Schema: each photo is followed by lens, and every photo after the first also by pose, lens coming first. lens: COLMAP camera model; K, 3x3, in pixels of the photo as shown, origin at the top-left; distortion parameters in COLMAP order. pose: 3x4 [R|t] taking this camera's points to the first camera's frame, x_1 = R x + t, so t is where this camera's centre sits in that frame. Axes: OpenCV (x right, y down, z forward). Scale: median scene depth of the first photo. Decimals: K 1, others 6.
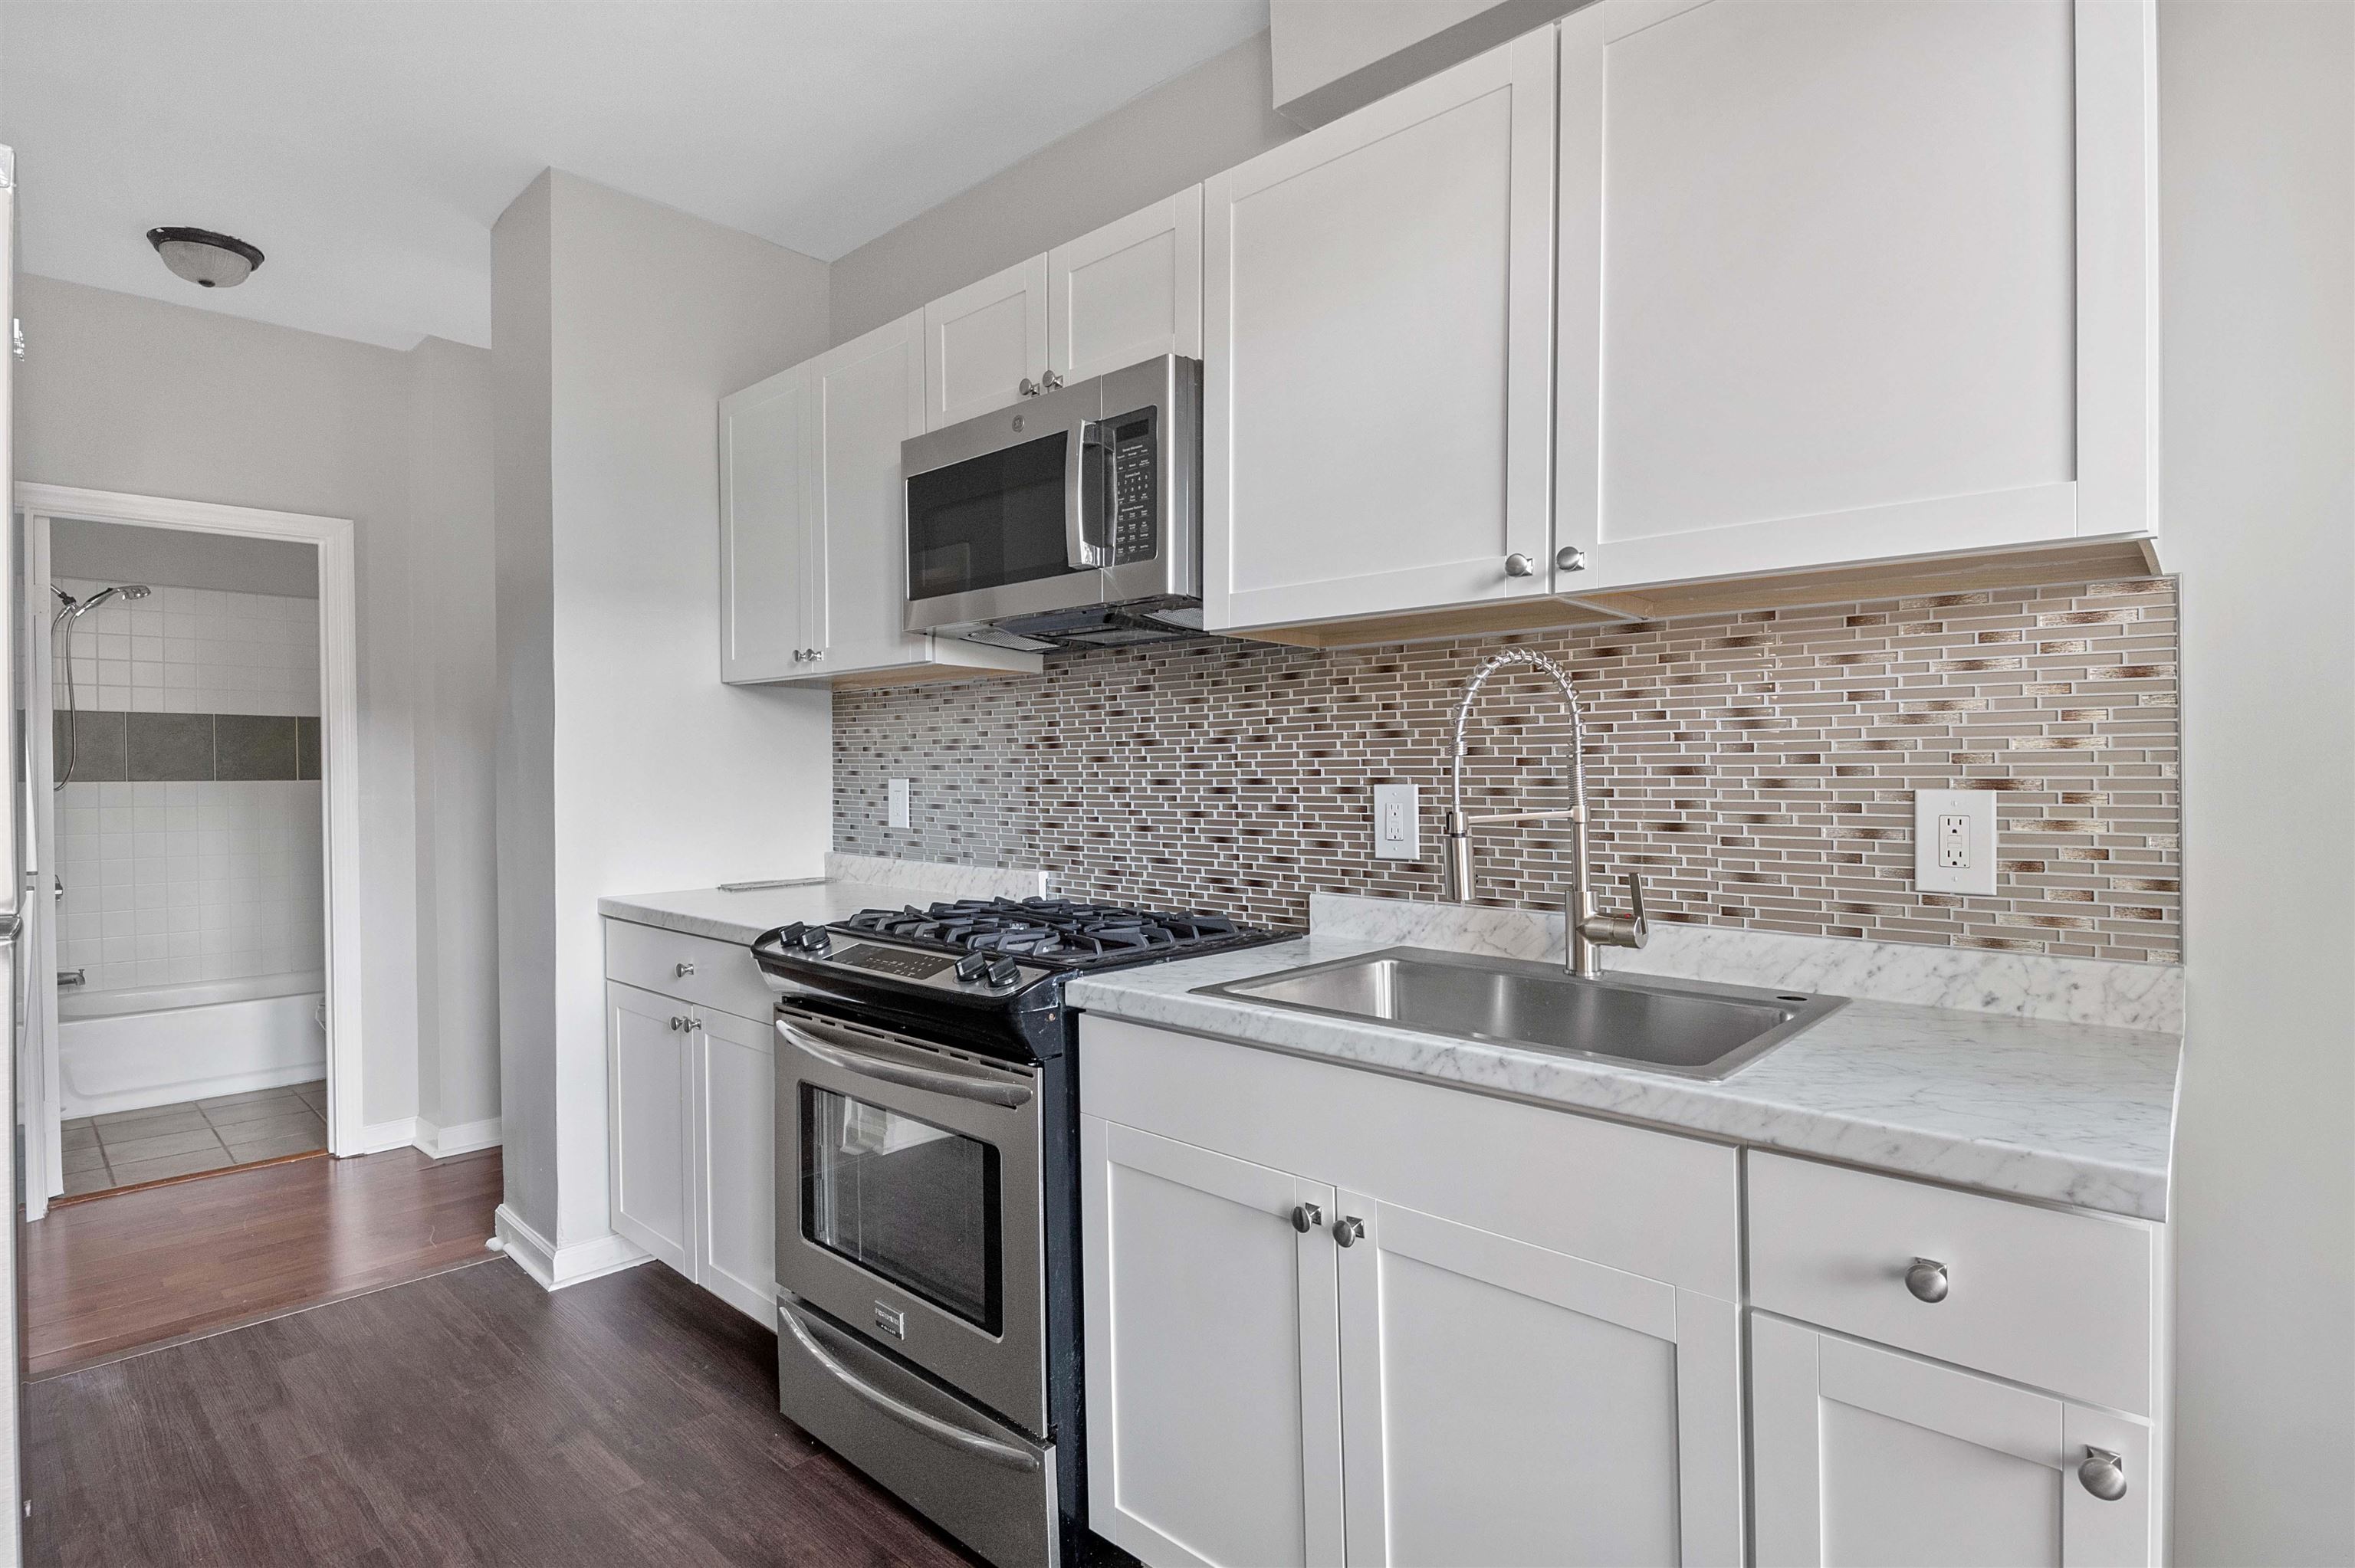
lens RADIAL K [[1054.6, 0, 1138.7], [0, 1054.6, 791.3], [0, 0, 1]] dist [-0.023713, -0.025618]
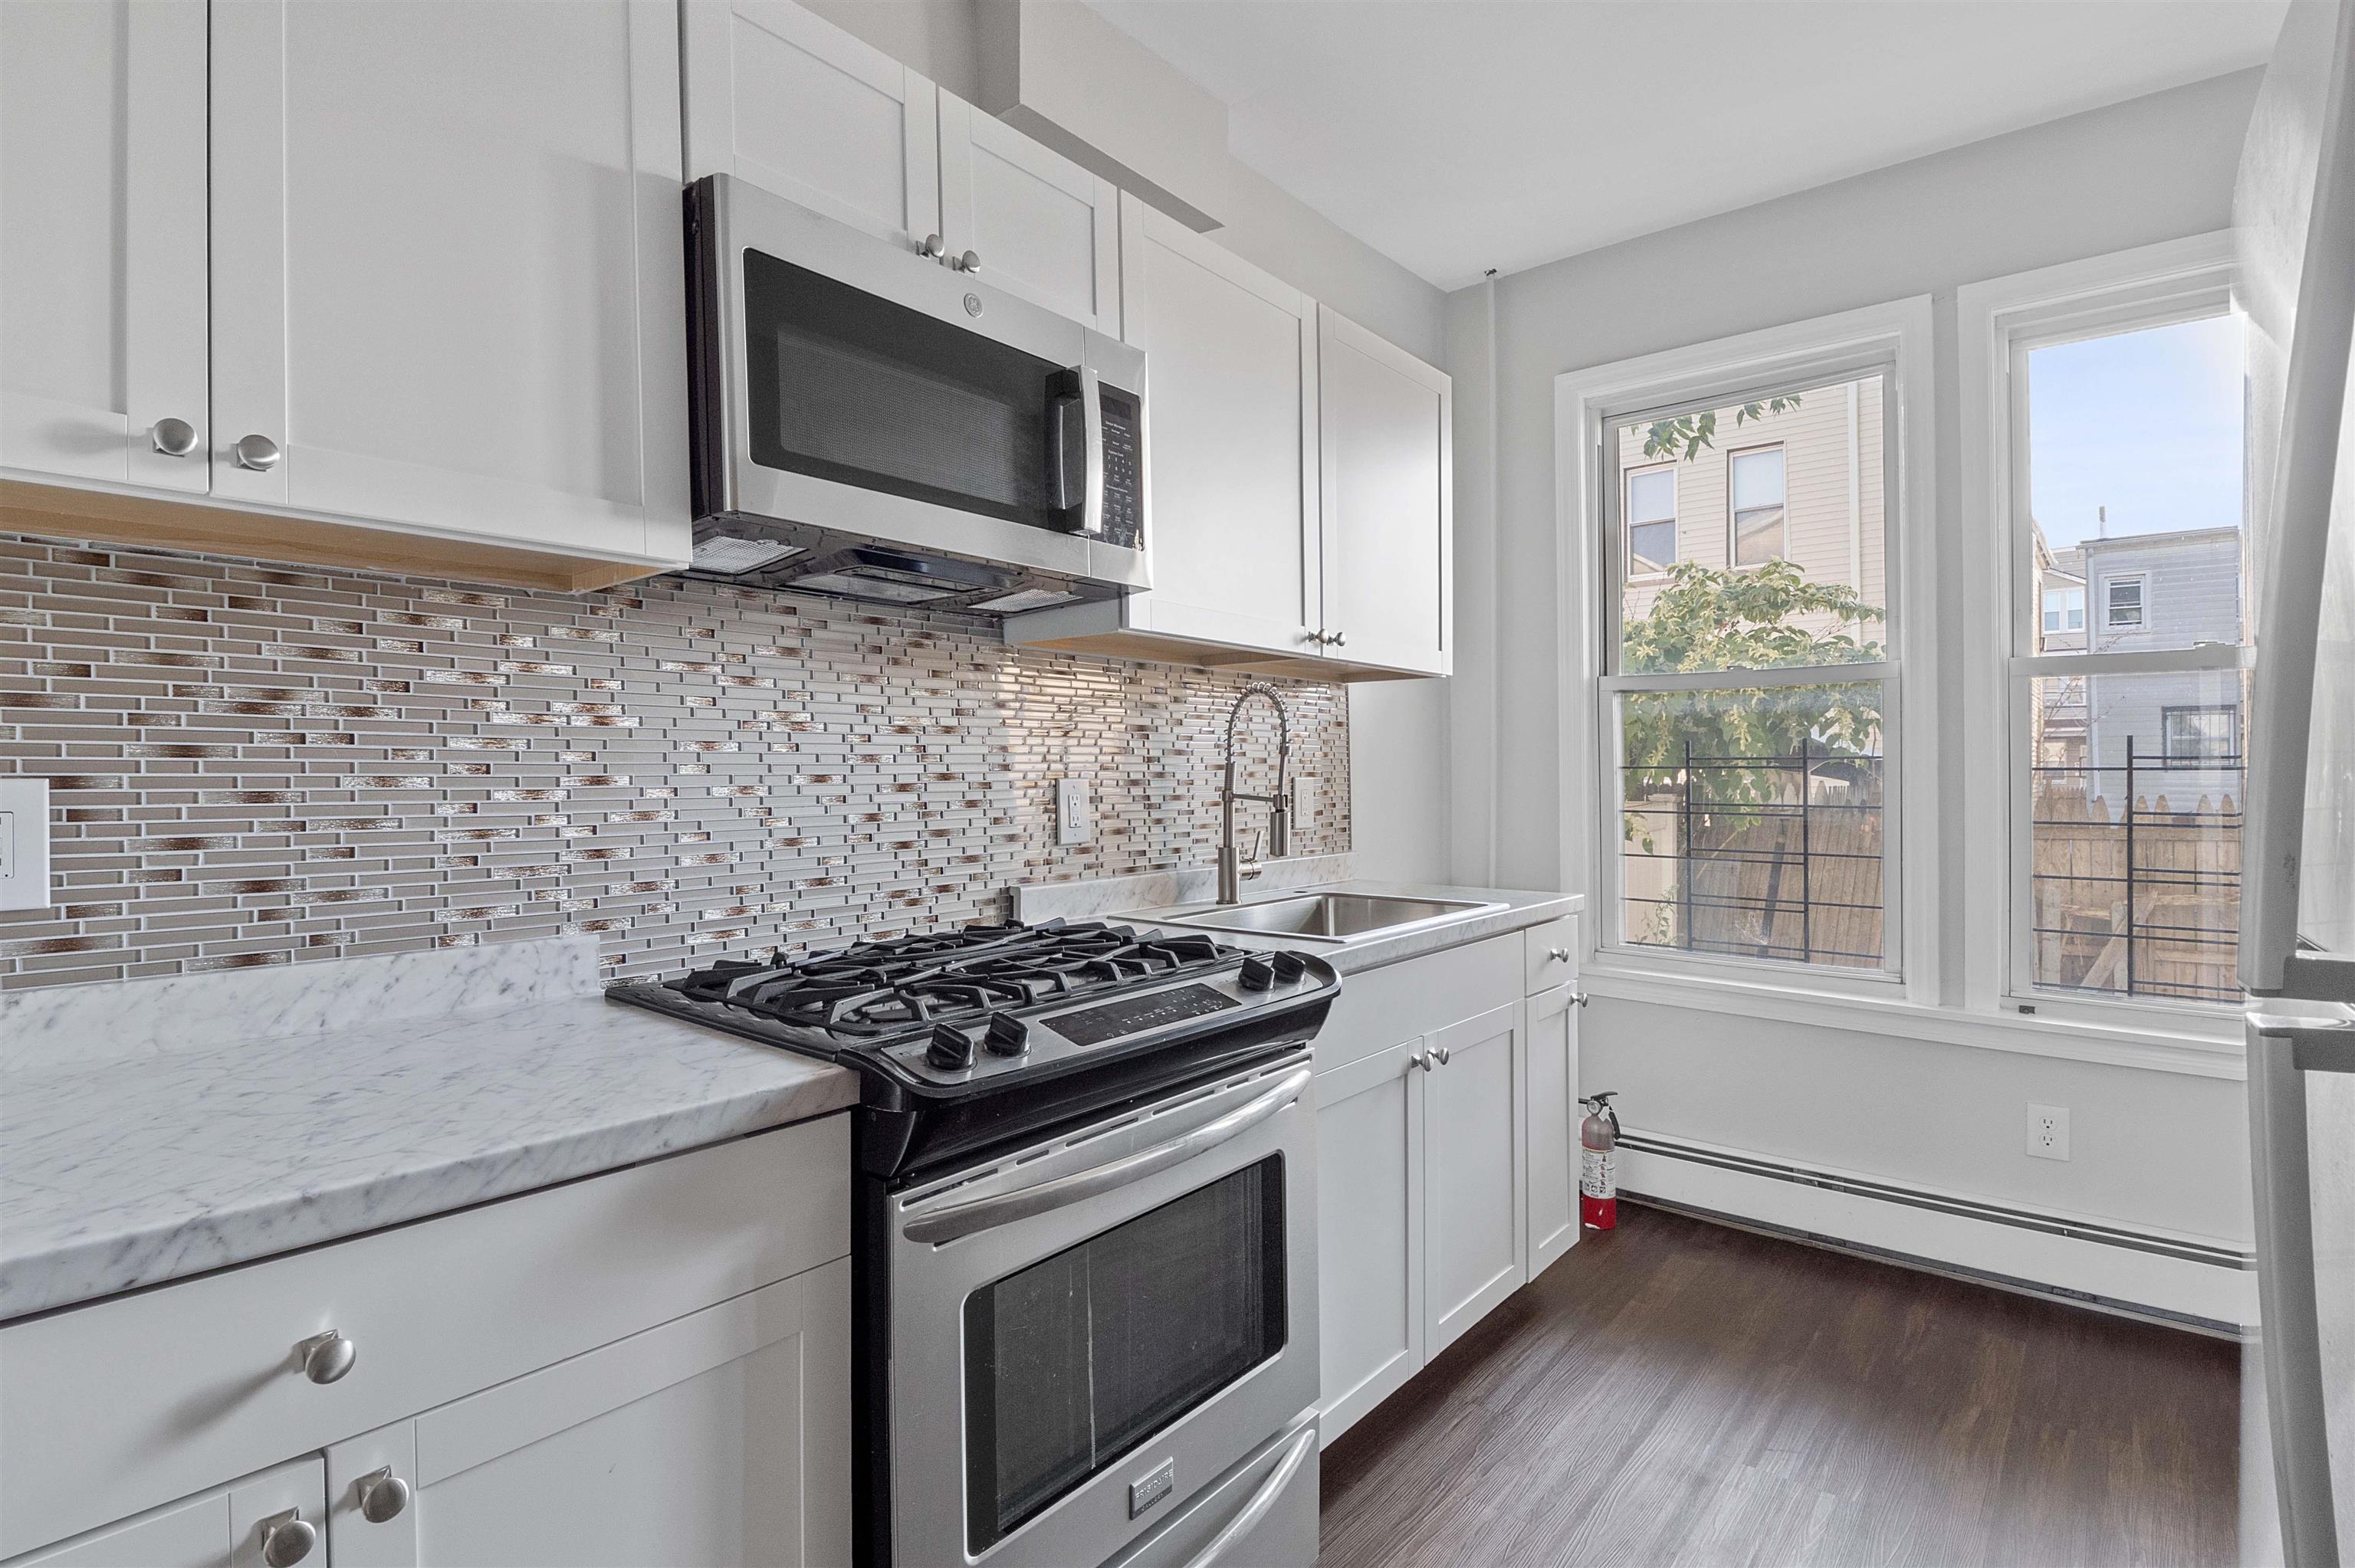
lens RADIAL K [[1149.5, 0, 1177.5], [0, 1149.5, 784.0], [0, 0, 1]] dist [0.039637, -0.036850]
pose [[-0.016090, -0.011386, 0.999806, -0.672745], [0.018175, 0.999767, 0.011679, -0.007814], [-0.999705, 0.018359, -0.015880, 0.616374]]
